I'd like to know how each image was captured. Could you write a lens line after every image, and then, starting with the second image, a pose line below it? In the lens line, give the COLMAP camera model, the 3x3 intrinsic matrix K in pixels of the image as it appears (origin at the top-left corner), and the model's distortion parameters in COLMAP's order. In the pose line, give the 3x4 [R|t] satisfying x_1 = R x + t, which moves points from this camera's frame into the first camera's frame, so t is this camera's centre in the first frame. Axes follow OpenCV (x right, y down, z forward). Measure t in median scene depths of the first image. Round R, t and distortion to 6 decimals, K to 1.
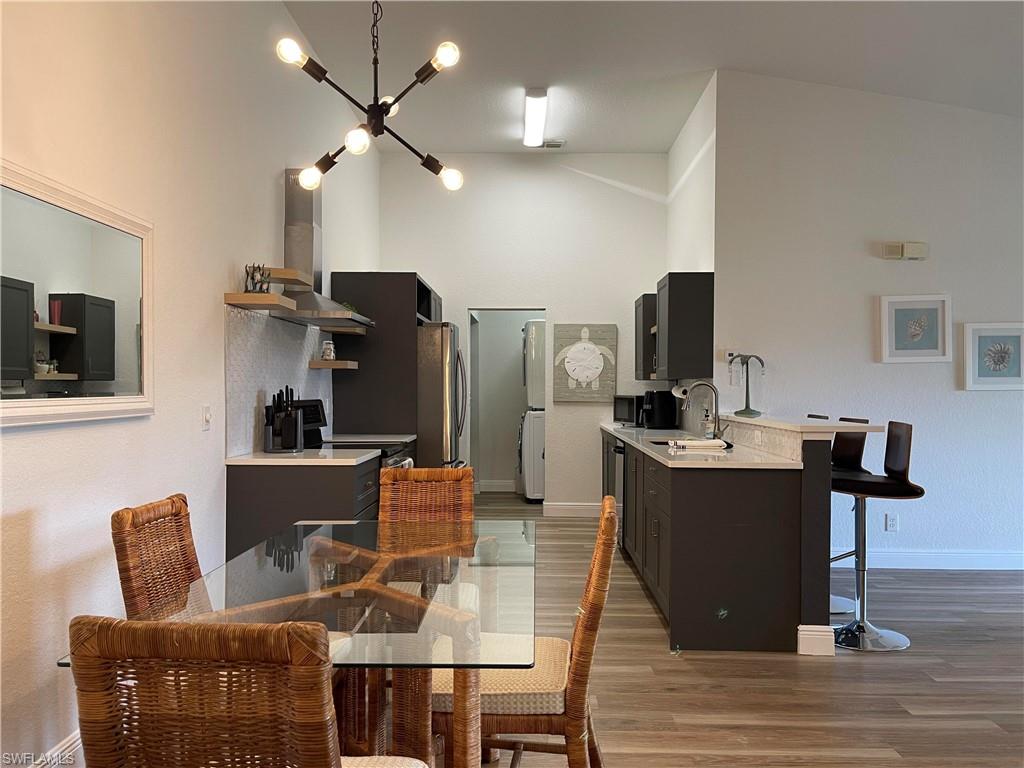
lens RADIAL K [[772.4, 0, 511.9], [0, 772.4, 389.4], [0, 0, 1]] dist [0.036228, -0.062241]
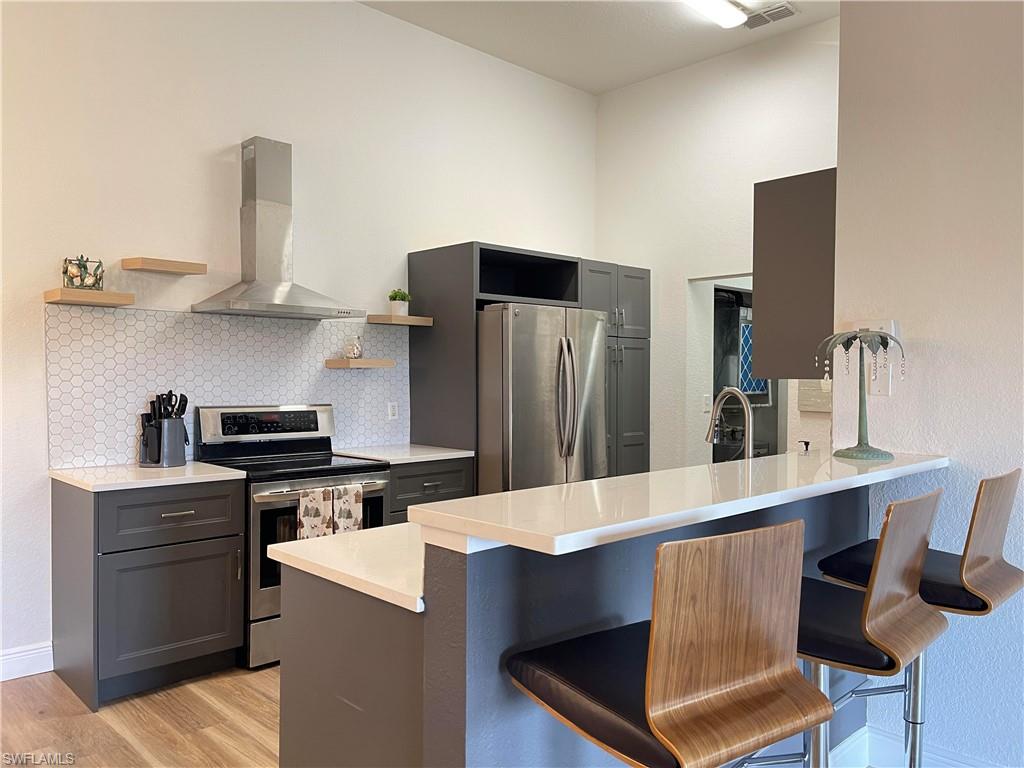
lens RADIAL K [[772.4, 0, 514.0], [0, 772.4, 388.0], [0, 0, 1]] dist [0.036228, -0.062241]
pose [[0.711555, 0.011401, -0.702538, 0.663962], [-0.002414, 0.999902, 0.013782, -0.021906], [0.702626, -0.008110, 0.711513, 0.711229]]
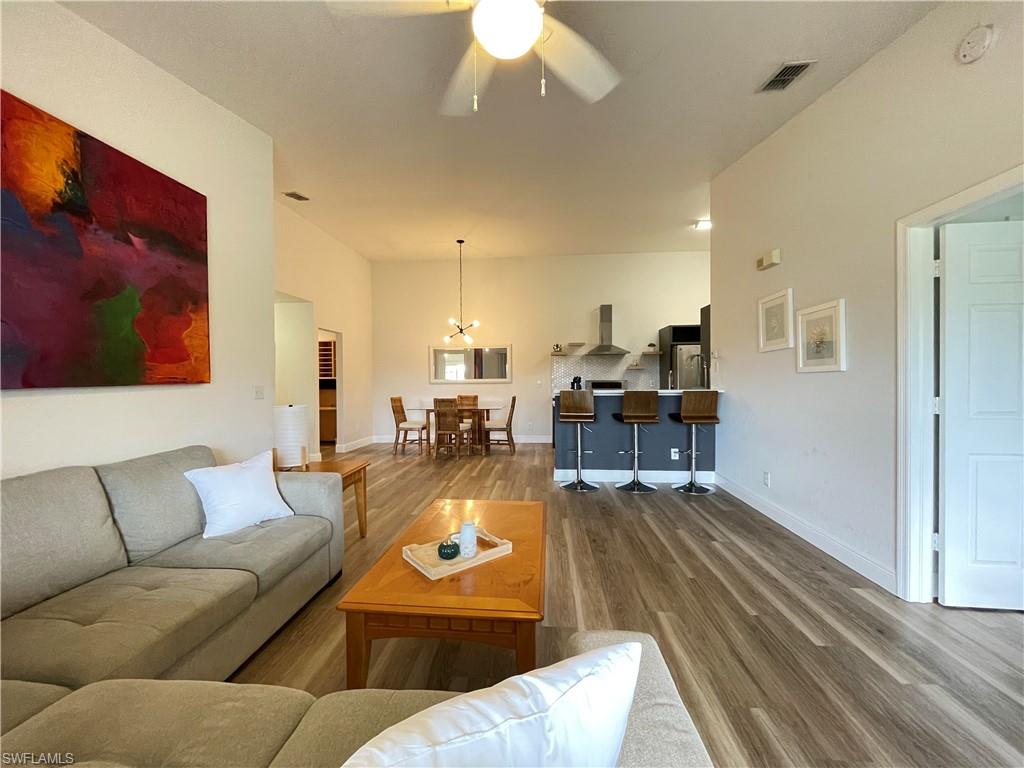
lens RADIAL K [[411.8, 0, 511.3], [0, 411.8, 382.9], [0, 0, 1]] dist [-0.011126, 0.001000]
pose [[-0.051480, 0.005326, -0.998660, 1.662101], [0.004308, 0.999978, 0.005111, 0.015871], [0.998665, -0.004039, -0.051502, 0.881101]]
